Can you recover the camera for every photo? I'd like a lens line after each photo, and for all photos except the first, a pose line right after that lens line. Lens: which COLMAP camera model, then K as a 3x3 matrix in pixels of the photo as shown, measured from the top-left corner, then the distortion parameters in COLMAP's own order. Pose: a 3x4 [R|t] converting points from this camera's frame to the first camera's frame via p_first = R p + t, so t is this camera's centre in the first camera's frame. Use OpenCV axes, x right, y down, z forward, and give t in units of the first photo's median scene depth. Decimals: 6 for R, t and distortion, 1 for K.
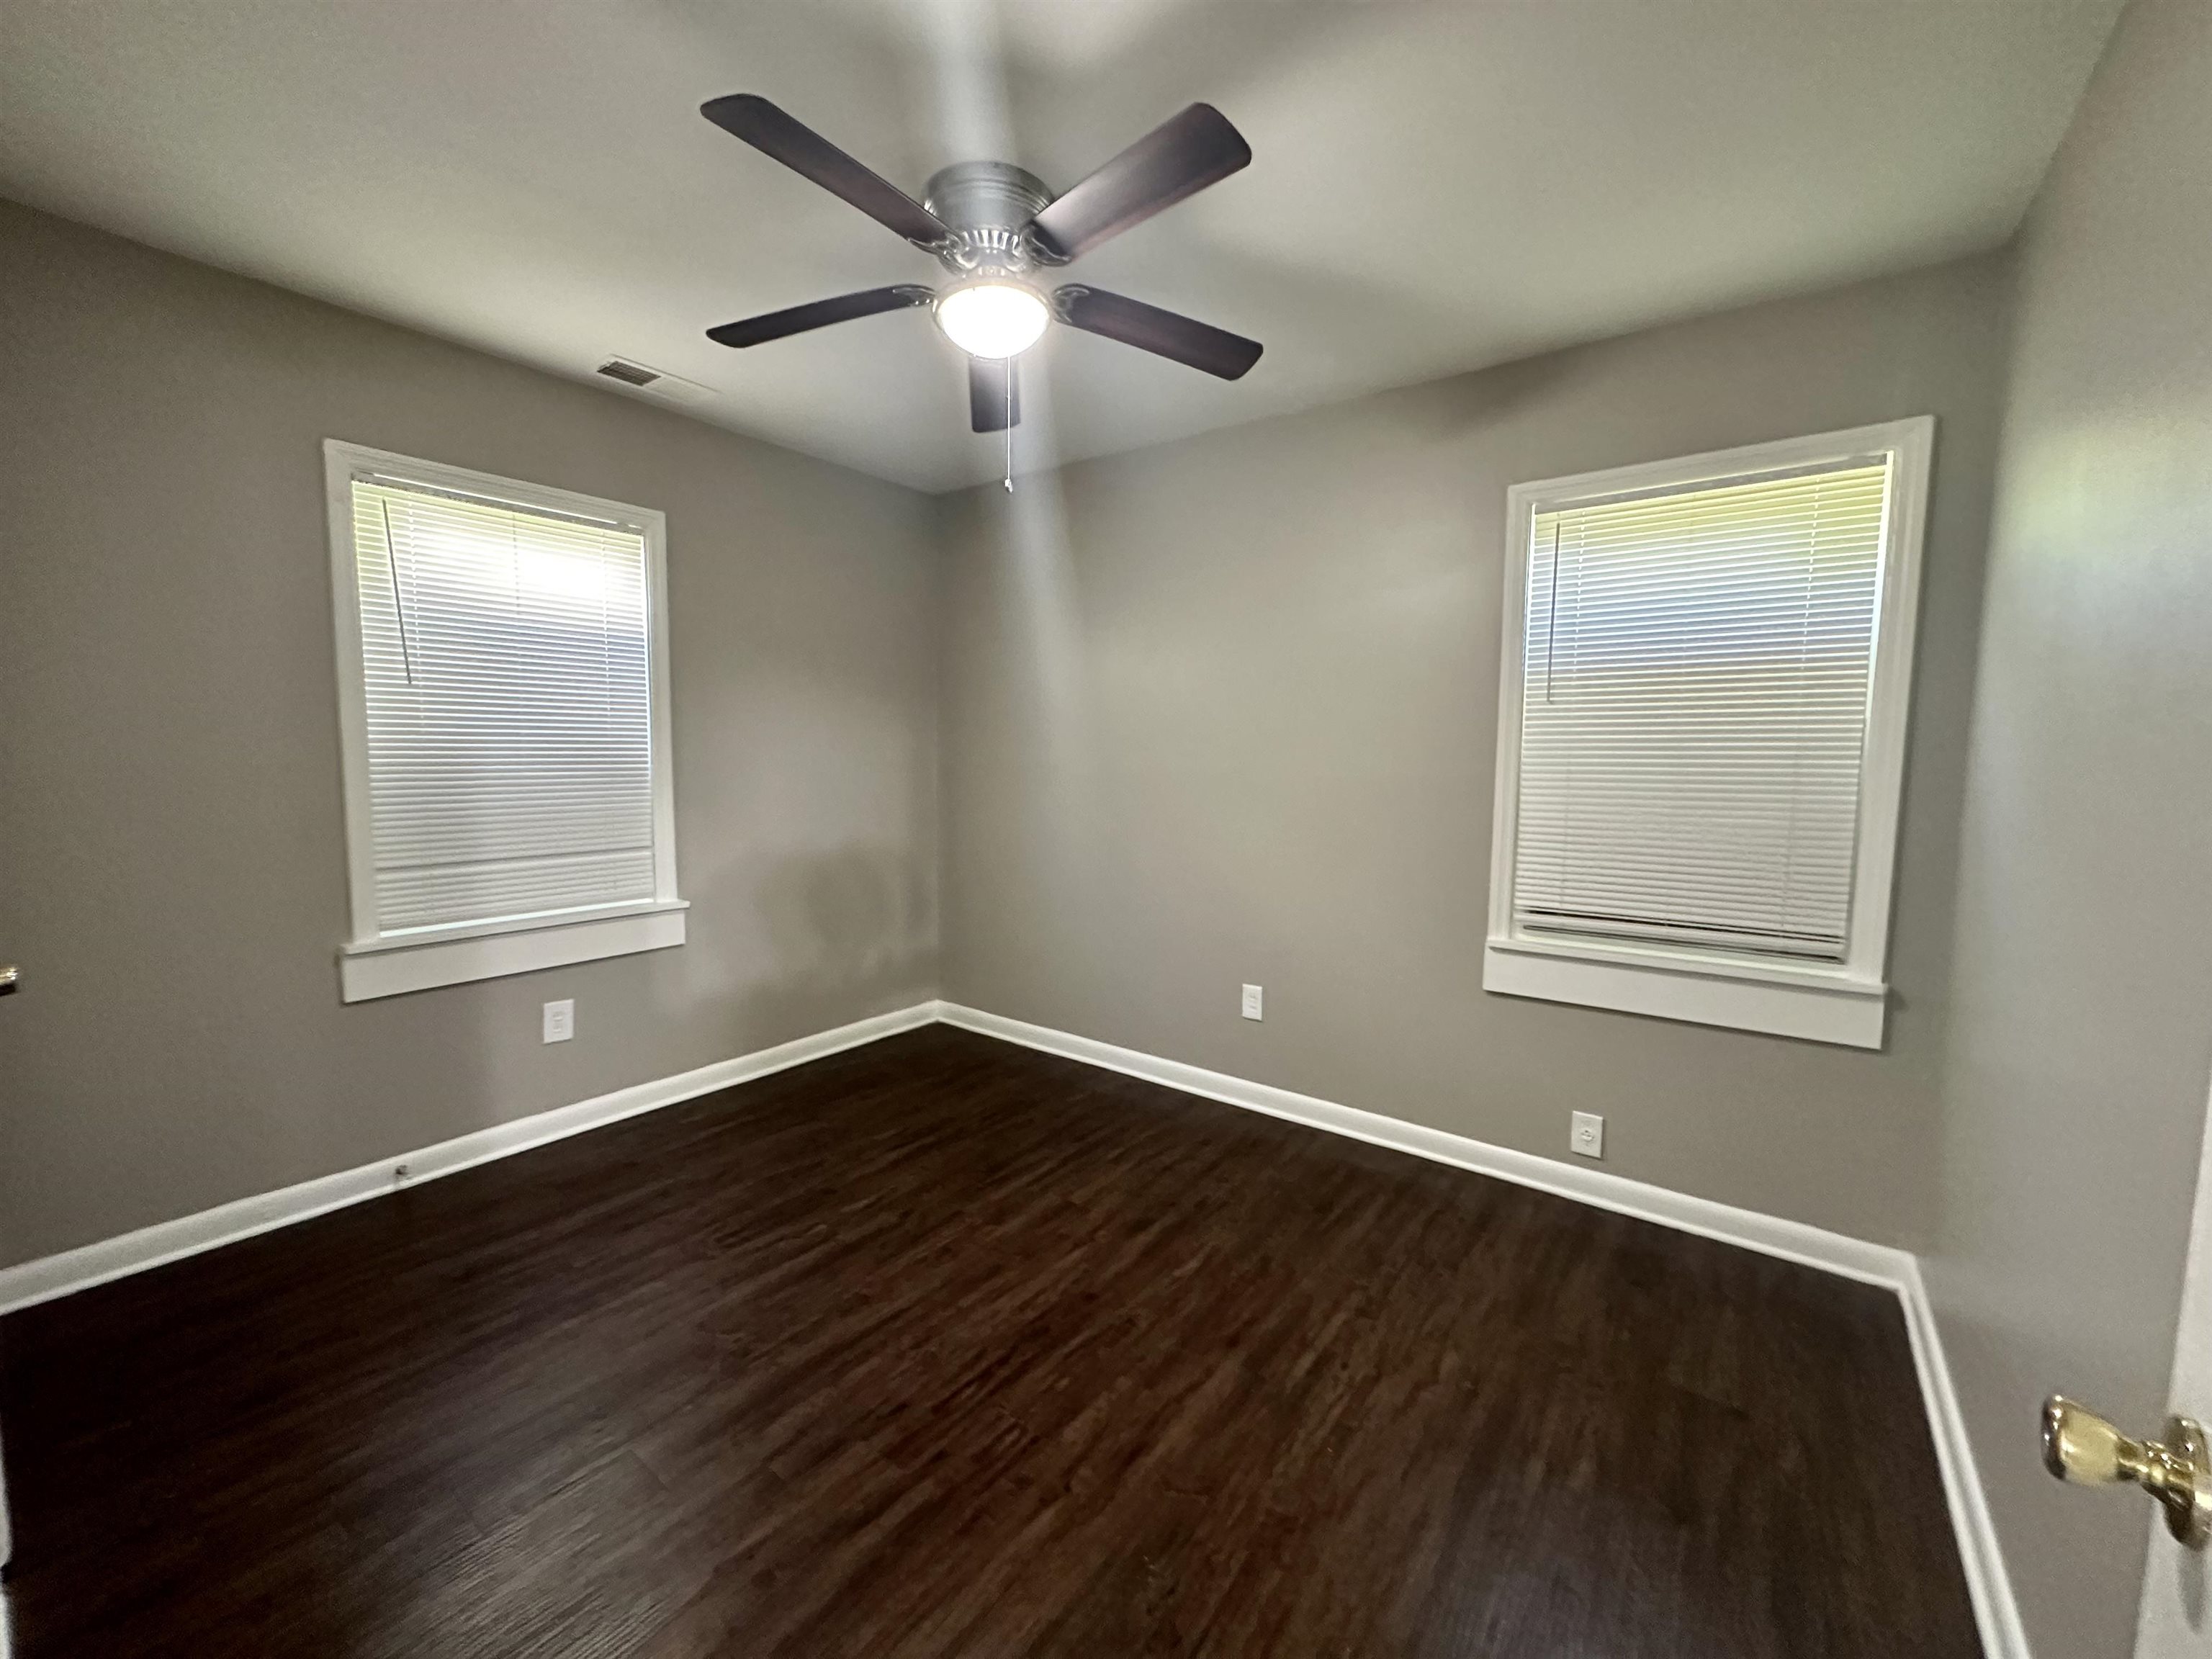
lens RADIAL K [[884.6, 0, 1102.2], [0, 884.6, 827.4], [0, 0, 1]] dist [-0.000864, 0.000172]
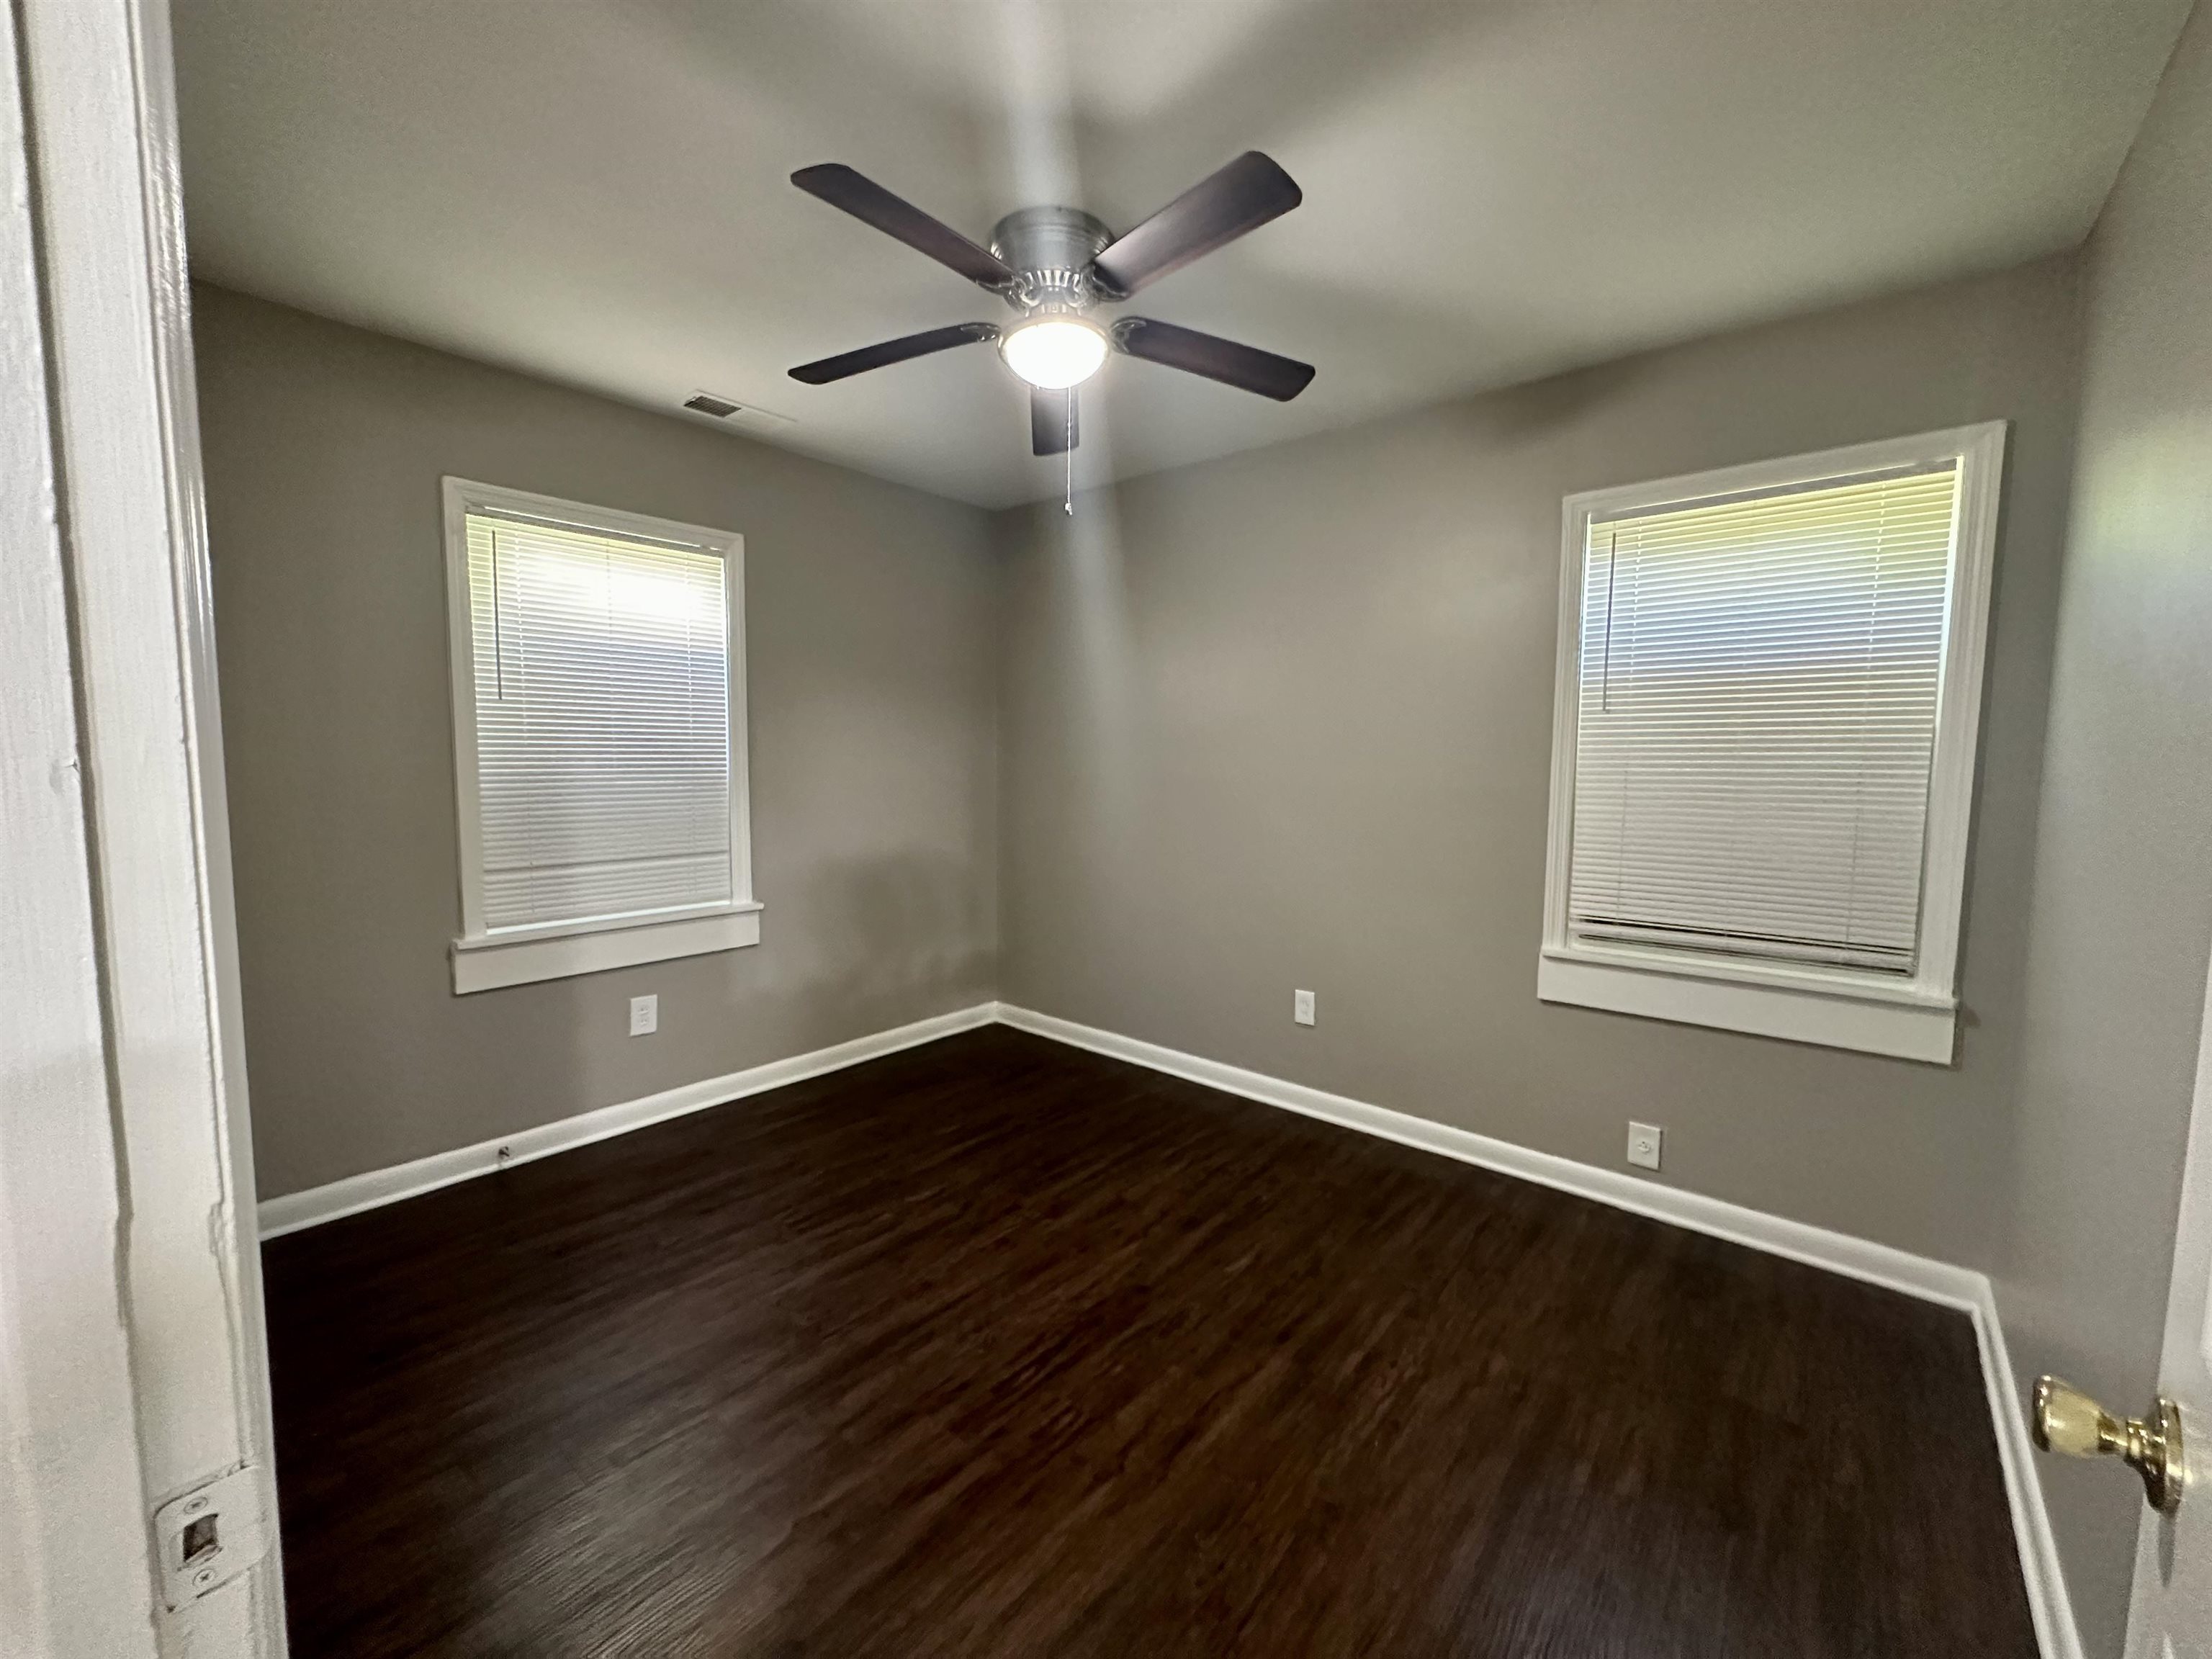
lens RADIAL K [[879.7, 0, 1106.0], [0, 879.7, 829.5], [0, 0, 1]] dist [-0.003676, 0.000127]
pose [[0.998356, 0.003577, -0.057214, -0.000694], [-0.003783, 0.999987, -0.003495, -0.003548], [0.057200, 0.003706, 0.998356, -0.033195]]
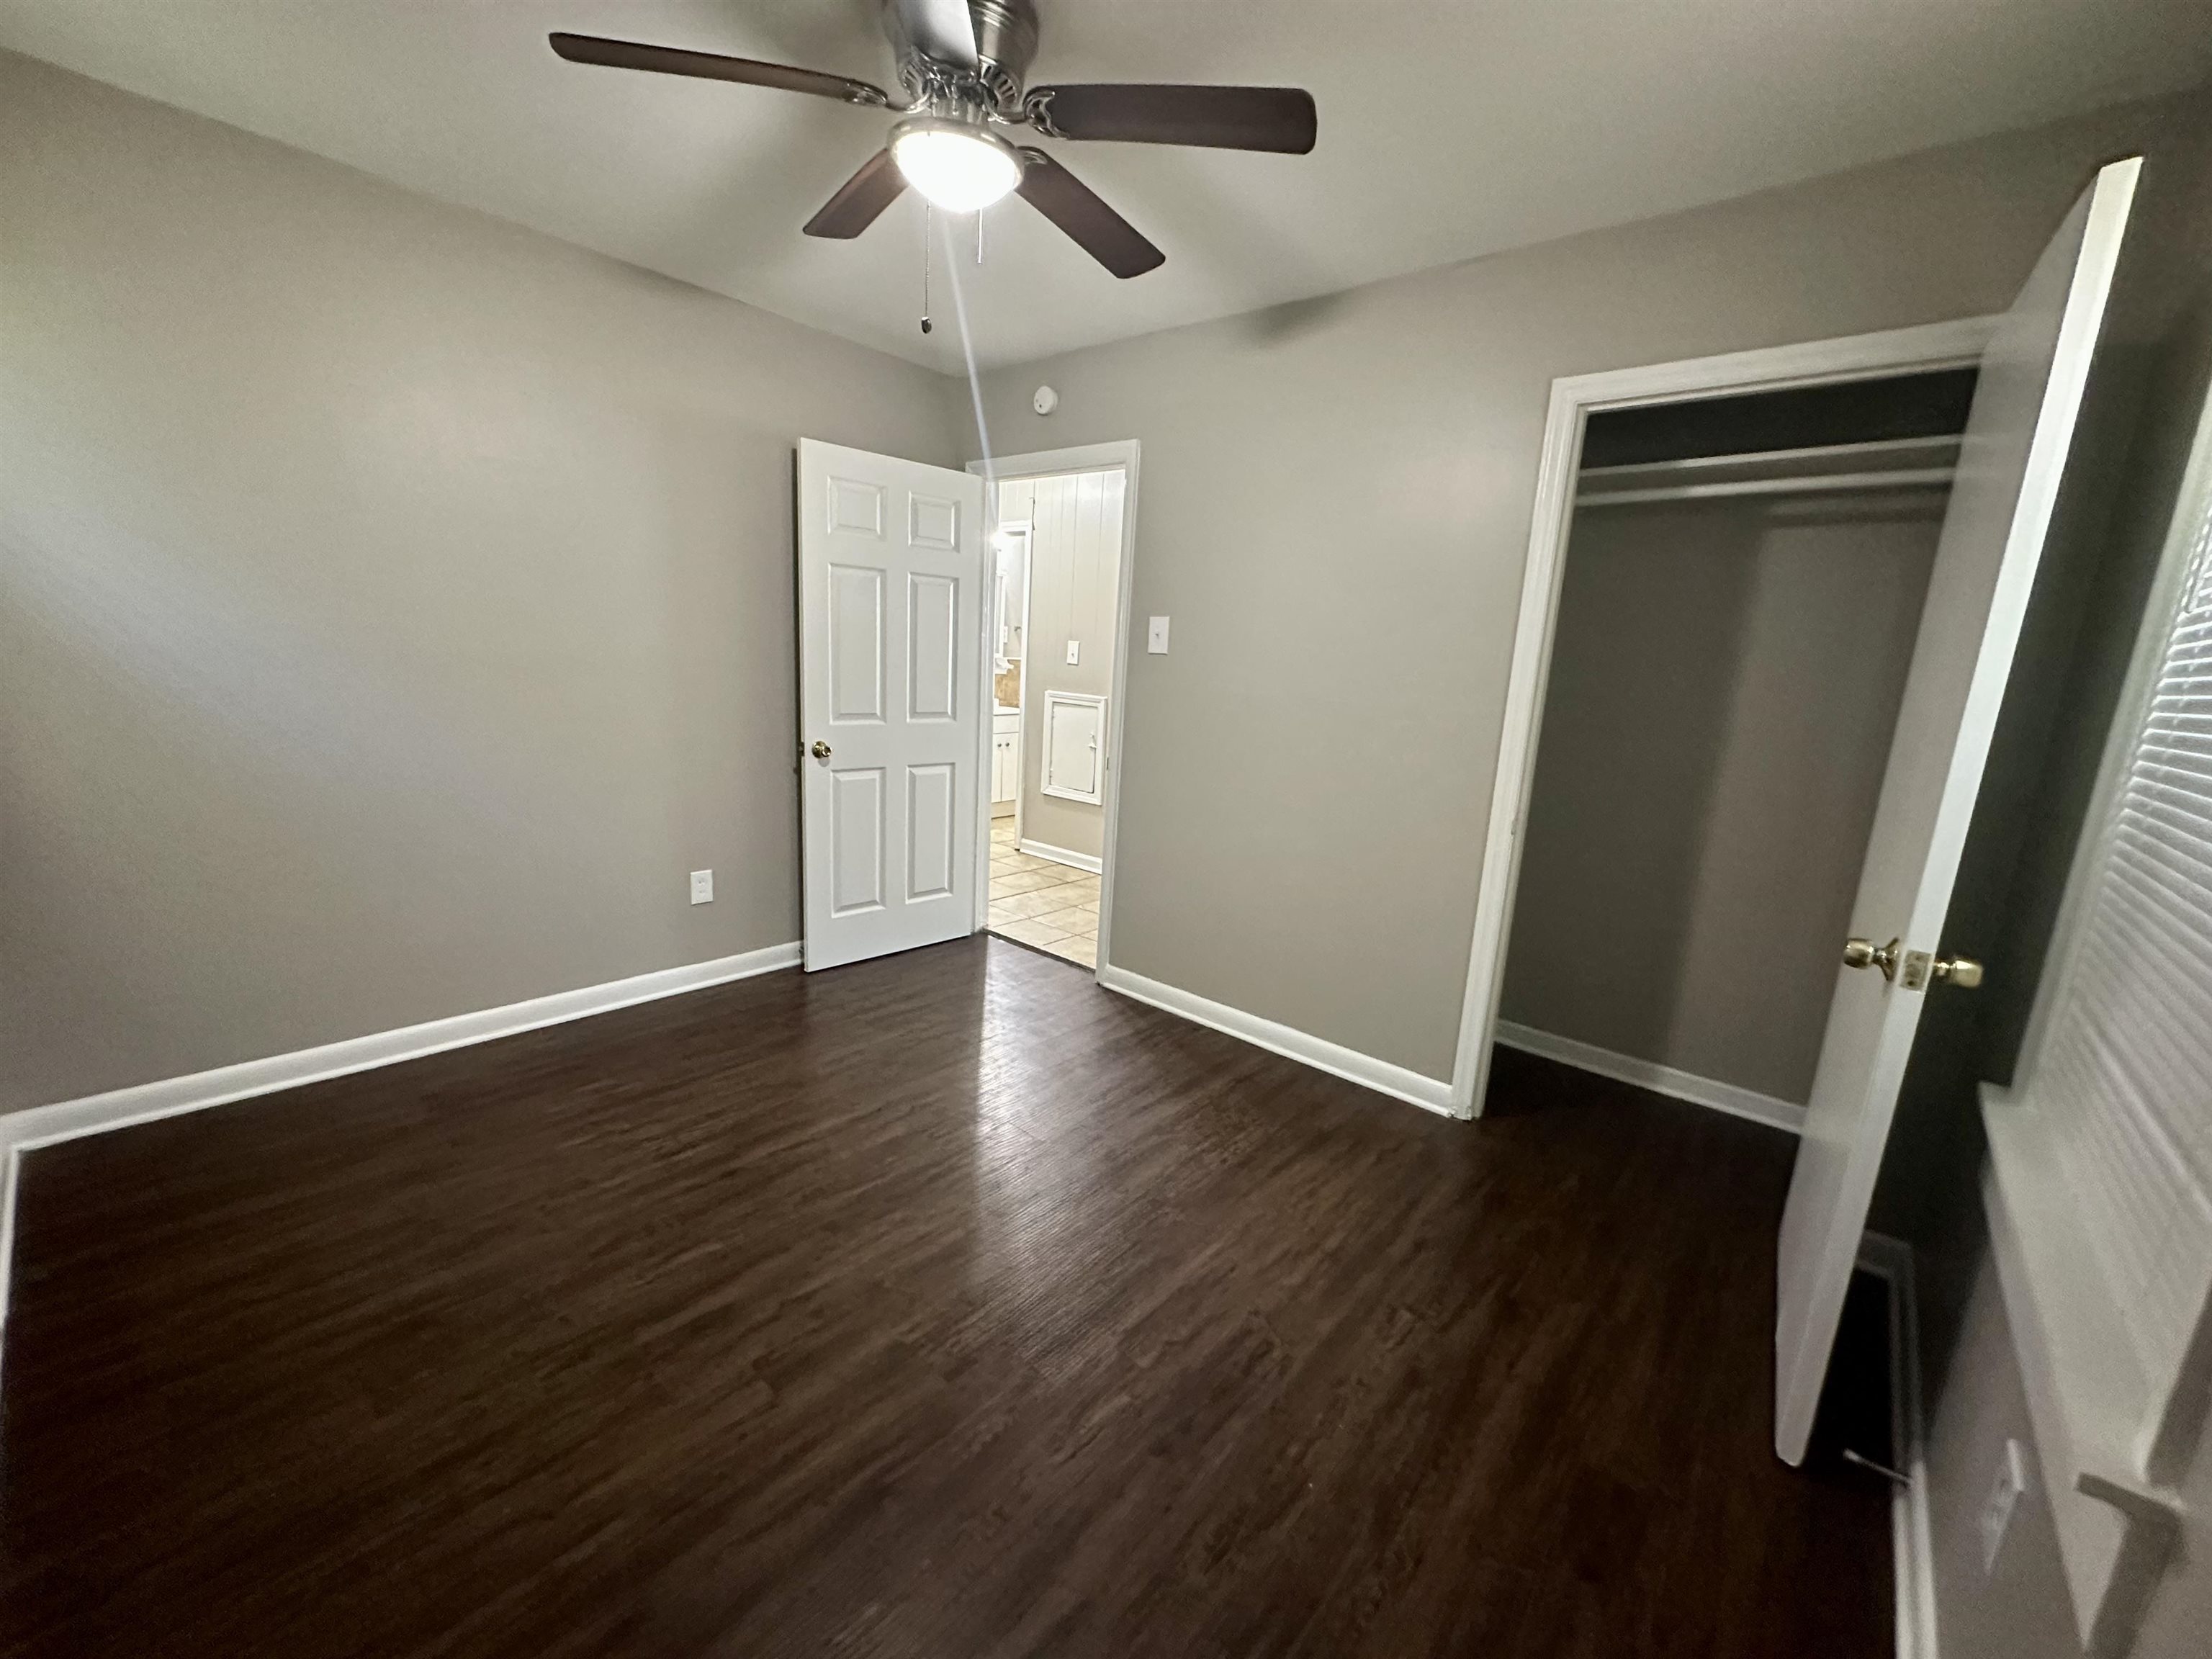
lens RADIAL K [[879.7, 0, 1106.0], [0, 879.7, 829.5], [0, 0, 1]] dist [-0.003676, 0.000127]
pose [[-0.995209, -0.081027, 0.054716, -0.374210], [-0.062312, 0.956897, 0.283663, -0.199707], [-0.075342, 0.278895, -0.957362, 2.006900]]
